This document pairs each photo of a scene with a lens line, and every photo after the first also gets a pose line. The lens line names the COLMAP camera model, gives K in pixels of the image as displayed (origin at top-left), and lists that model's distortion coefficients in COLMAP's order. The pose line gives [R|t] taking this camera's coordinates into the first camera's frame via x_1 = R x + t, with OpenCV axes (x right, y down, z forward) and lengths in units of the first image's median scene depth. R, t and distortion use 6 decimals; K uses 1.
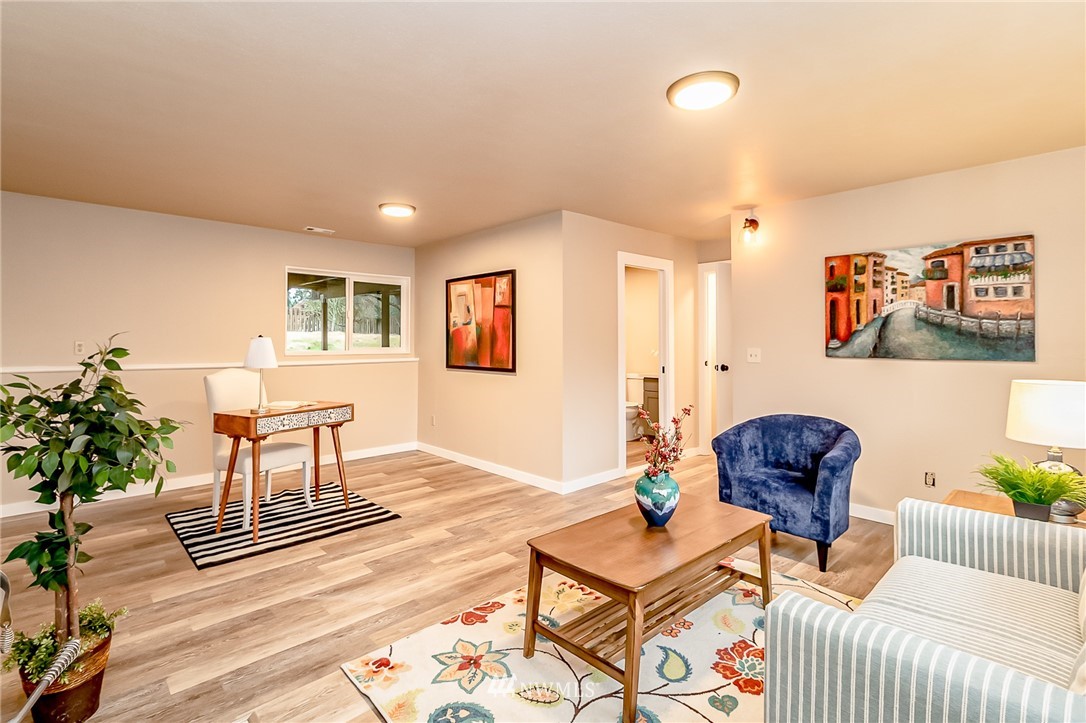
lens RADIAL K [[504.7, 0, 543.3], [0, 504.7, 326.8], [0, 0, 1]] dist [0.001426, -0.000086]
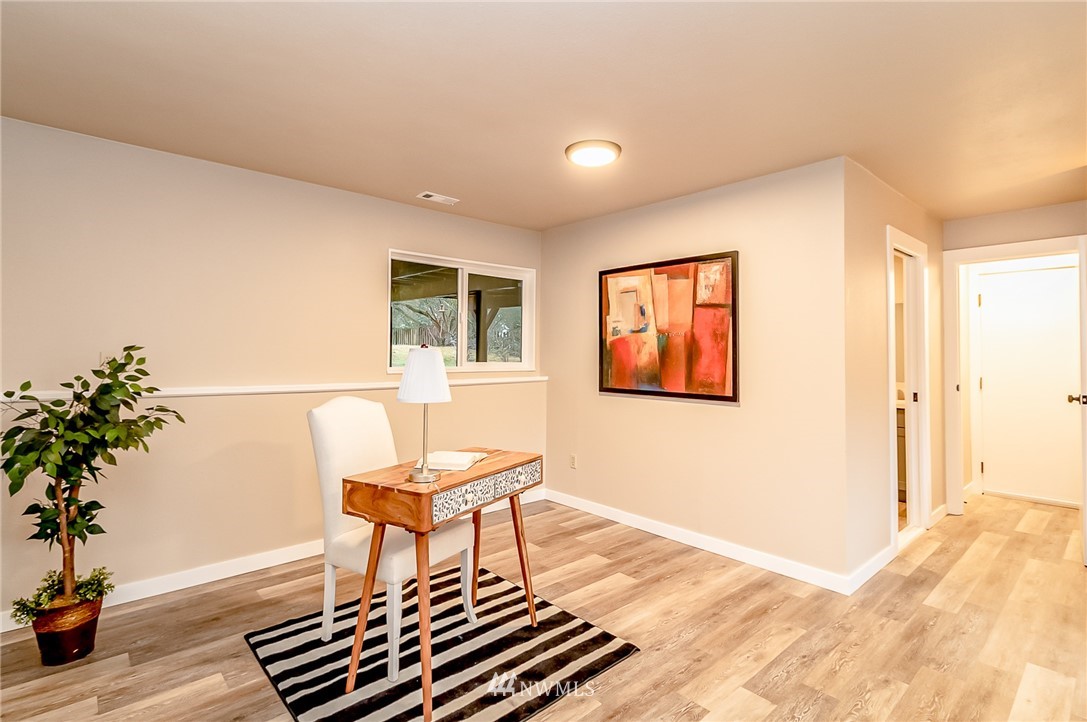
lens RADIAL K [[511.3, 0, 550.2], [0, 511.3, 333.9], [0, 0, 1]] dist [0.002751, 0.000870]
pose [[0.999942, 0.005631, -0.009147, -0.291626], [-0.005707, 0.999950, -0.008249, 0.005269], [0.009100, 0.008301, 0.999924, 0.293665]]
